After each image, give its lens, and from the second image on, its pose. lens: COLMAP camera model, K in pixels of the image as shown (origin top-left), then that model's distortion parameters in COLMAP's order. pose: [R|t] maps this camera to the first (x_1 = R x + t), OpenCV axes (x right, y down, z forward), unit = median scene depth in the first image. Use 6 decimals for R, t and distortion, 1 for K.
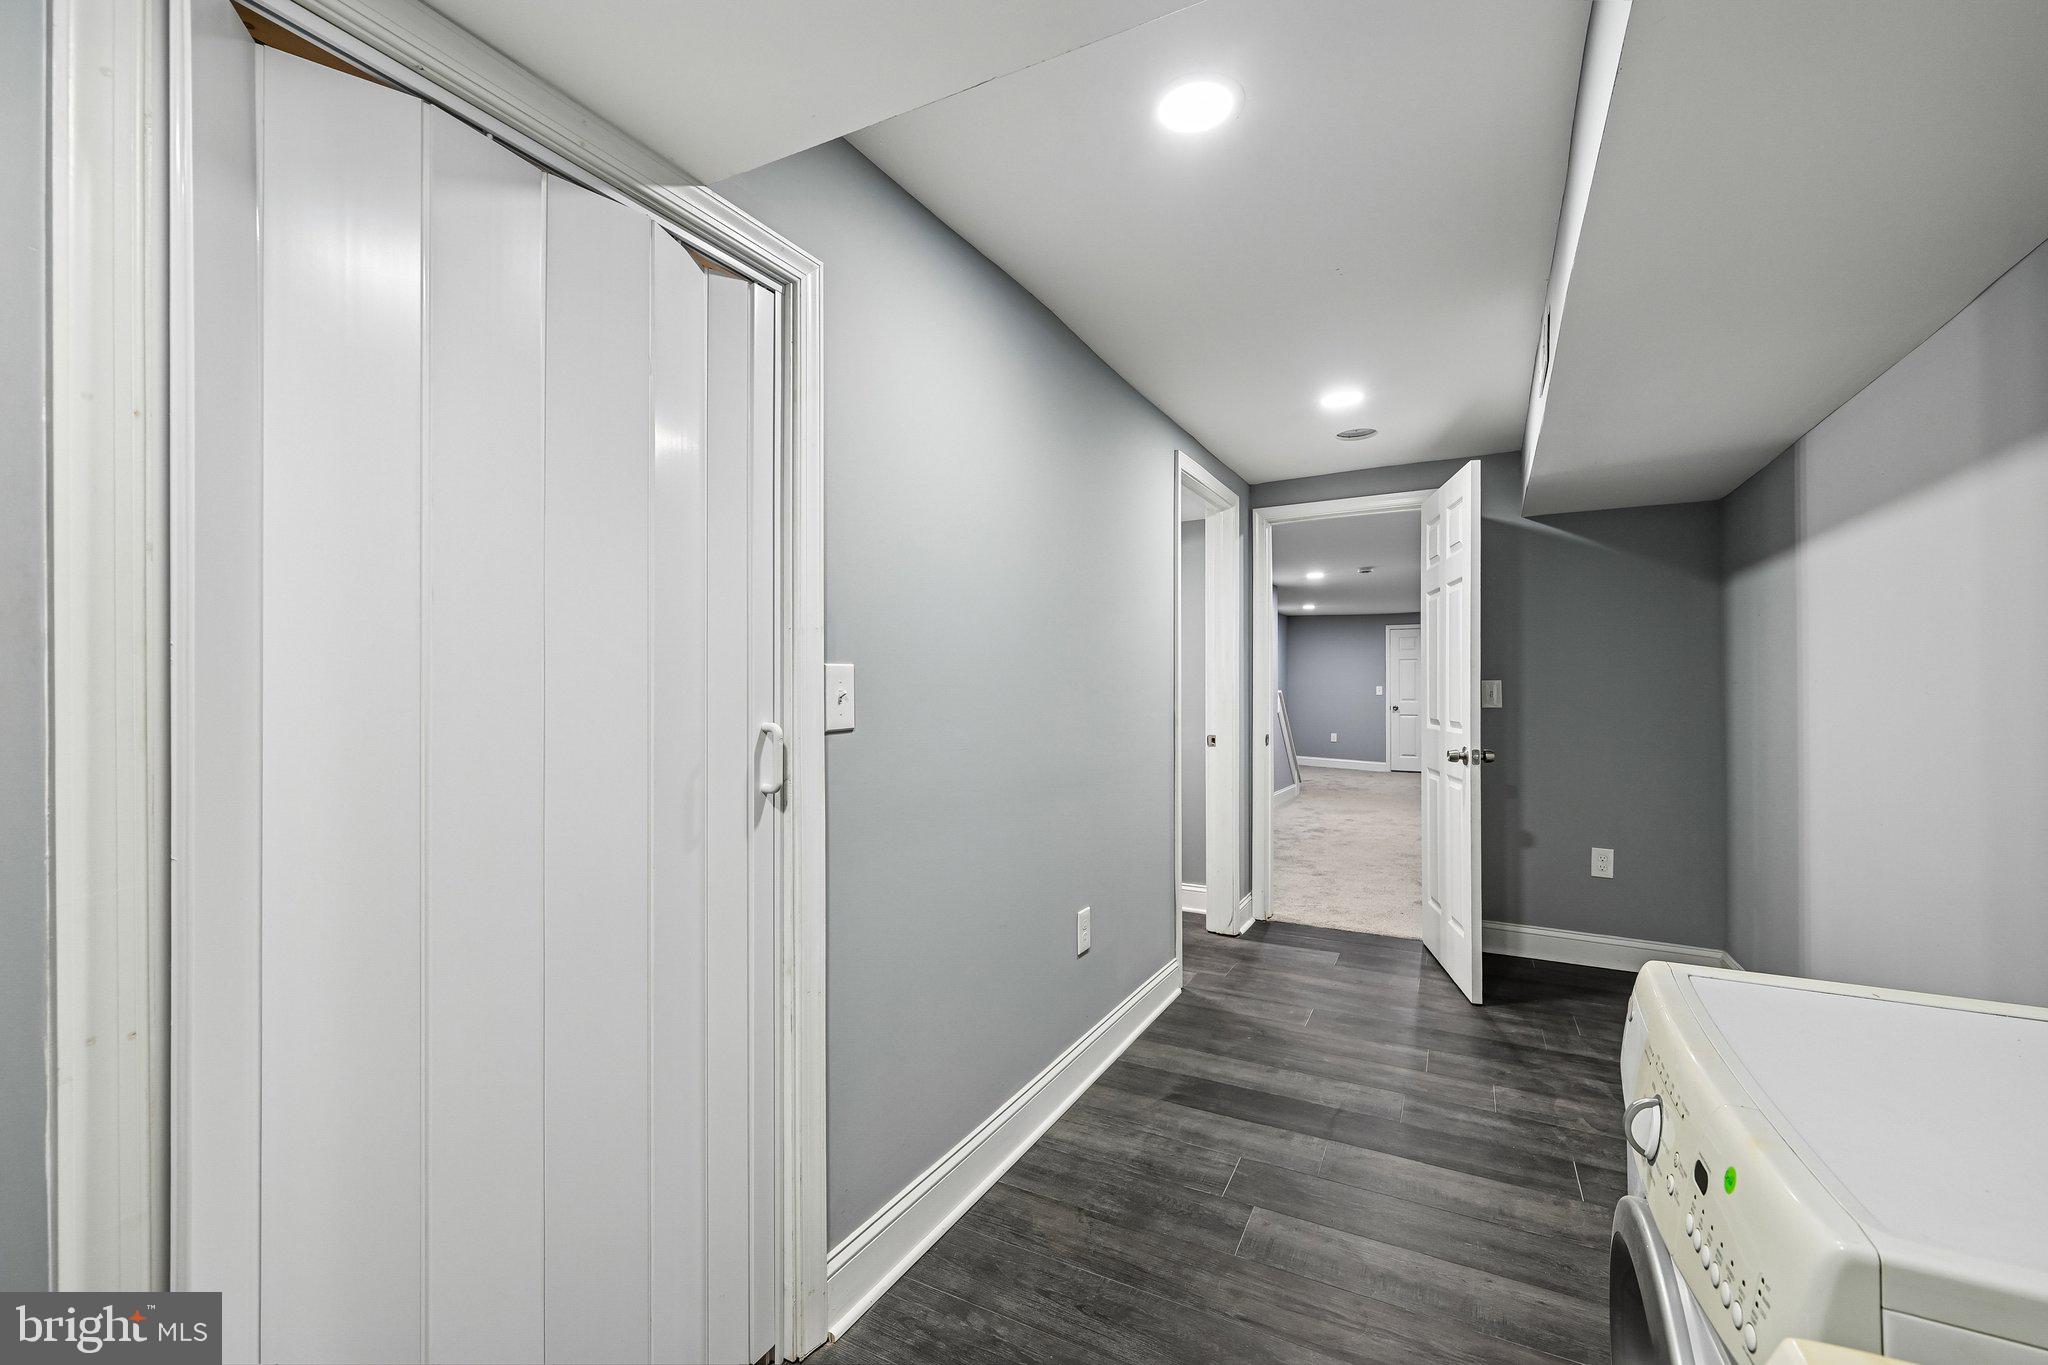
lens RADIAL K [[819.6, 0, 1029.3], [0, 819.6, 686.1], [0, 0, 1]] dist [-0.000452, -0.000522]
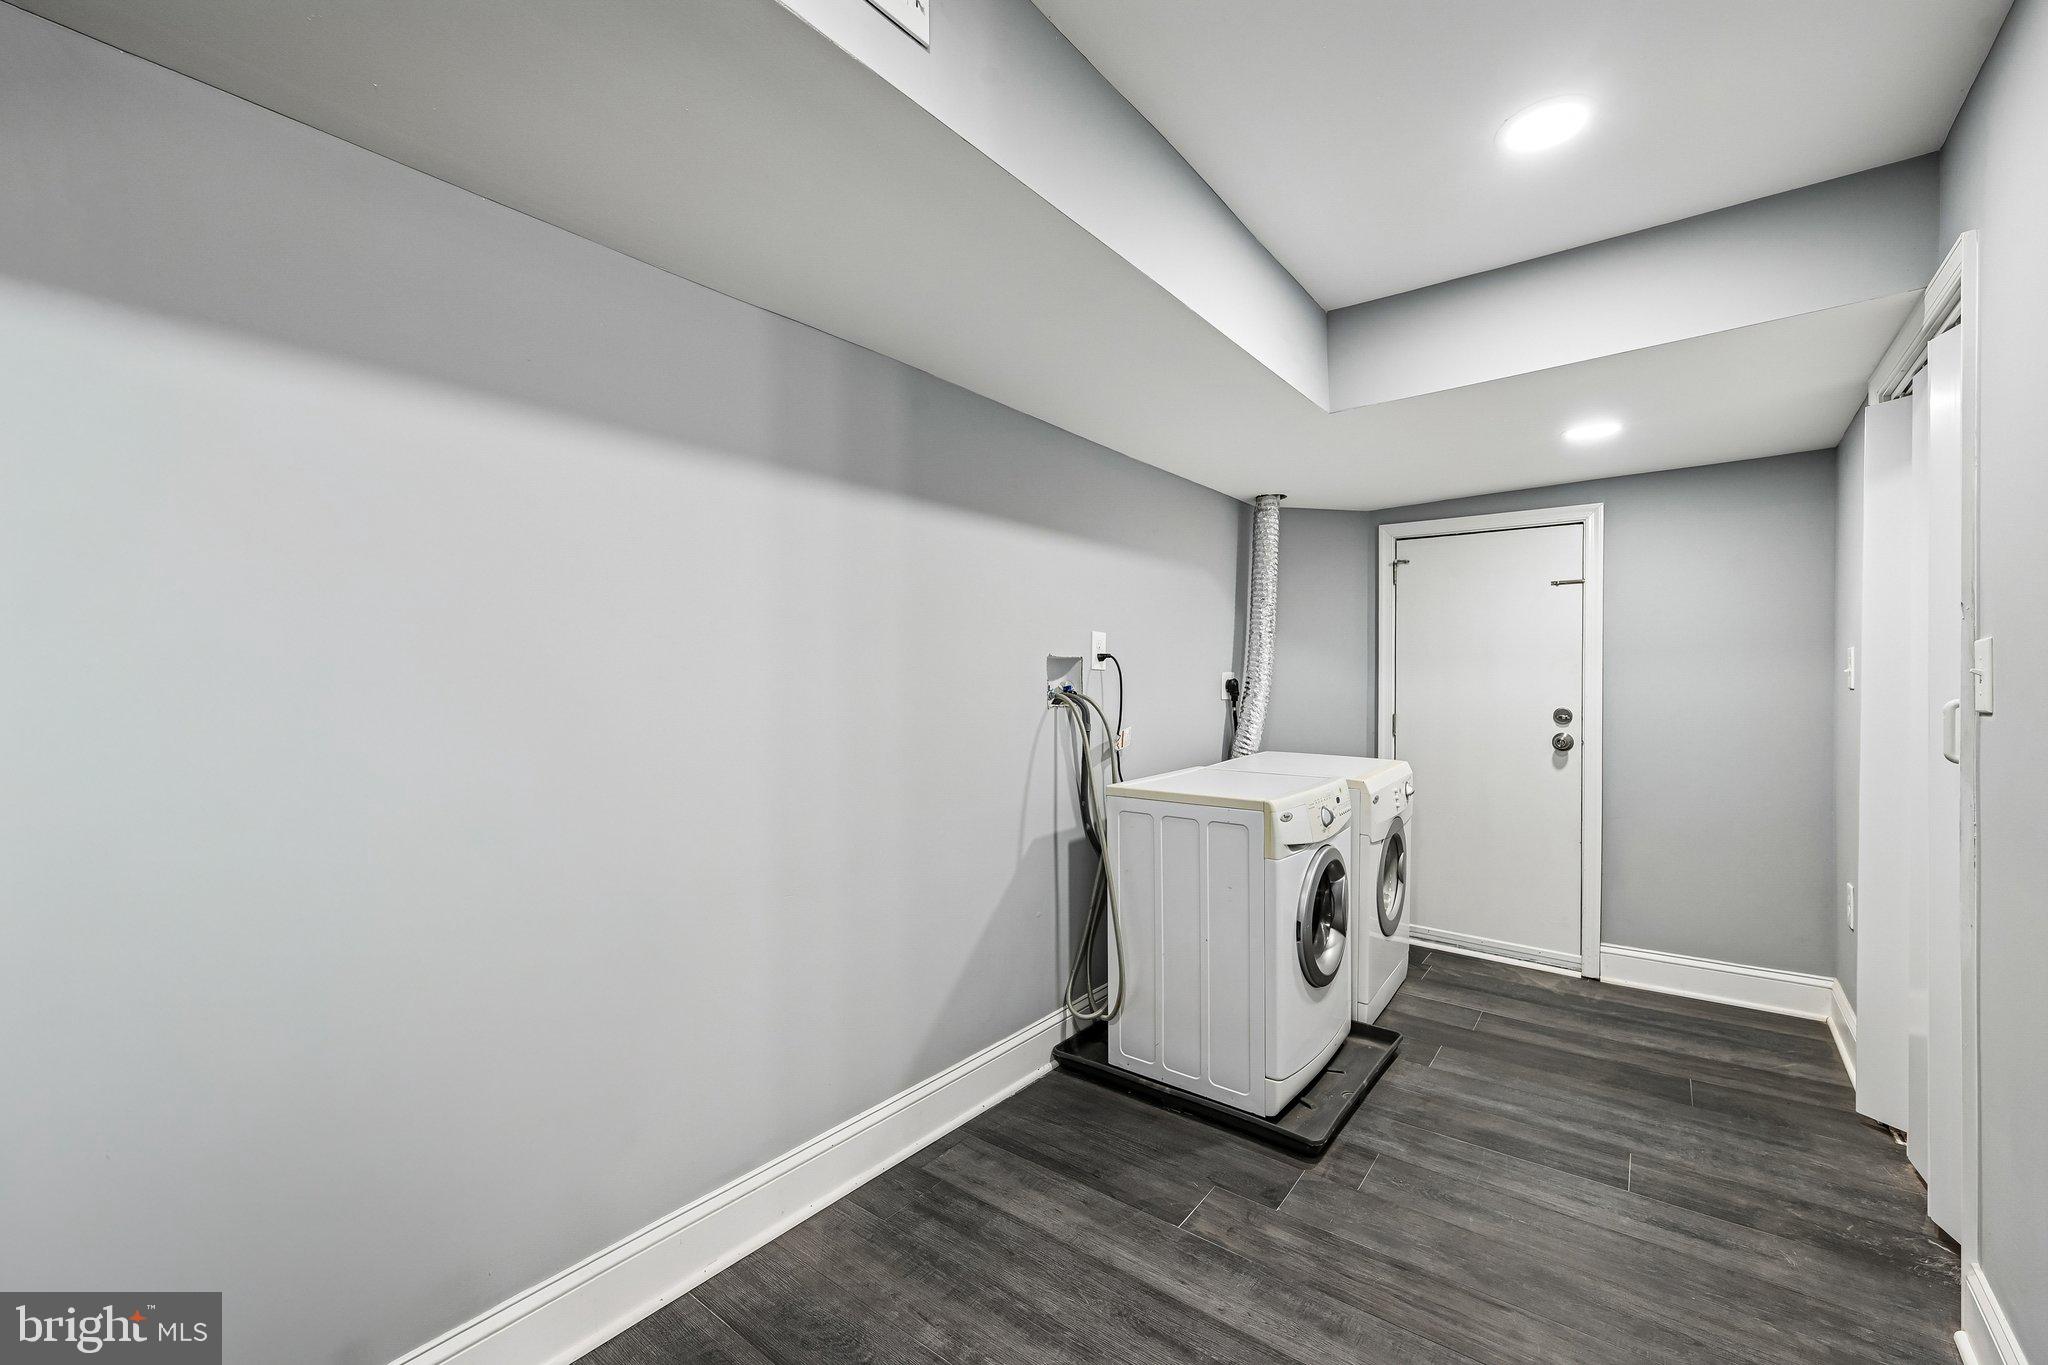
lens RADIAL K [[819.6, 0, 1021.2], [0, 819.6, 684.6], [0, 0, 1]] dist [-0.000452, -0.000522]
pose [[-0.986036, 0.006640, 0.166401, 0.639462], [0.006599, 0.999978, -0.000798, 0.018362], [-0.166403, 0.000312, -0.986058, 1.993082]]
